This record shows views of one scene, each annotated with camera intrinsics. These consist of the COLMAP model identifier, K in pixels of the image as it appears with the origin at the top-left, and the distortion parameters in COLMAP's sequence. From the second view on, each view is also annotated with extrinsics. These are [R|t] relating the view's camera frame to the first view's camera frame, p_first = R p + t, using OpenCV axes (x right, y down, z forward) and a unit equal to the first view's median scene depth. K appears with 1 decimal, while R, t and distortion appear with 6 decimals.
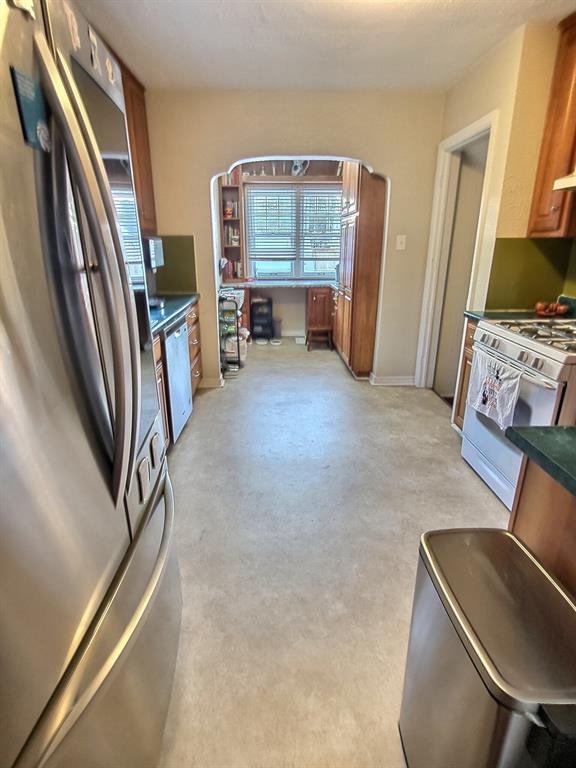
lens RADIAL K [[414.3, 0, 280.1], [0, 414.3, 381.6], [0, 0, 1]] dist [0.002901, -0.002105]
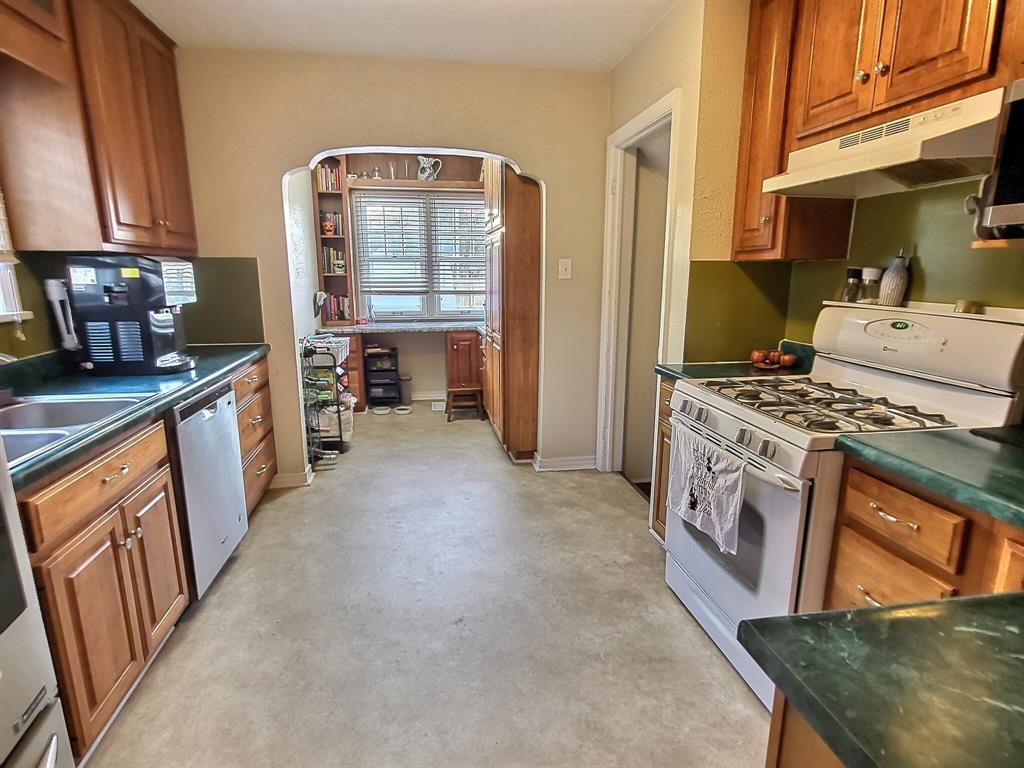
lens RADIAL K [[552.4, 0, 502.4], [0, 552.4, 394.8], [0, 0, 1]] dist [0.002901, -0.002105]
pose [[0.990878, -0.028322, 0.131753, 0.056200], [0.042115, 0.993778, -0.103111, -0.028870], [-0.128013, 0.107720, 0.985905, 0.106633]]
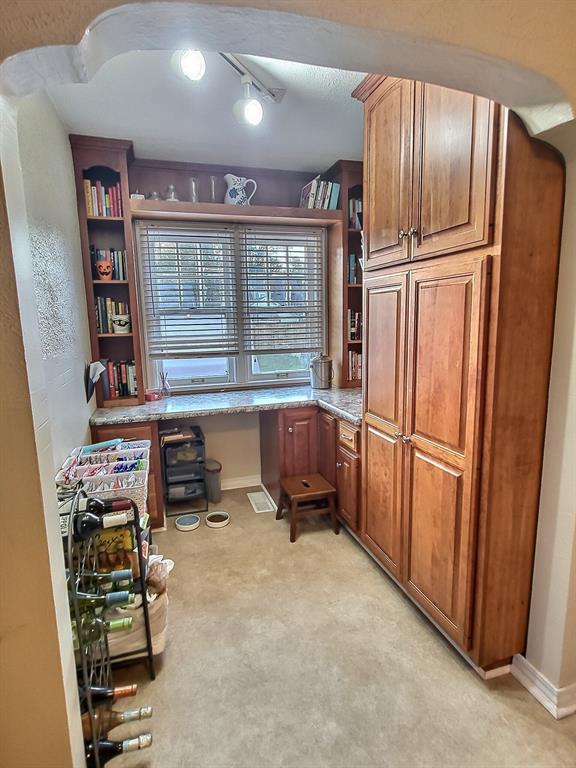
lens RADIAL K [[414.3, 0, 278.9], [0, 414.3, 385.1], [0, 0, 1]] dist [0.002901, -0.002105]
pose [[0.965316, -0.062438, 0.253508, -0.089136], [0.102486, 0.983667, -0.147975, -0.279632], [-0.240128, 0.168824, 0.955948, 0.781566]]
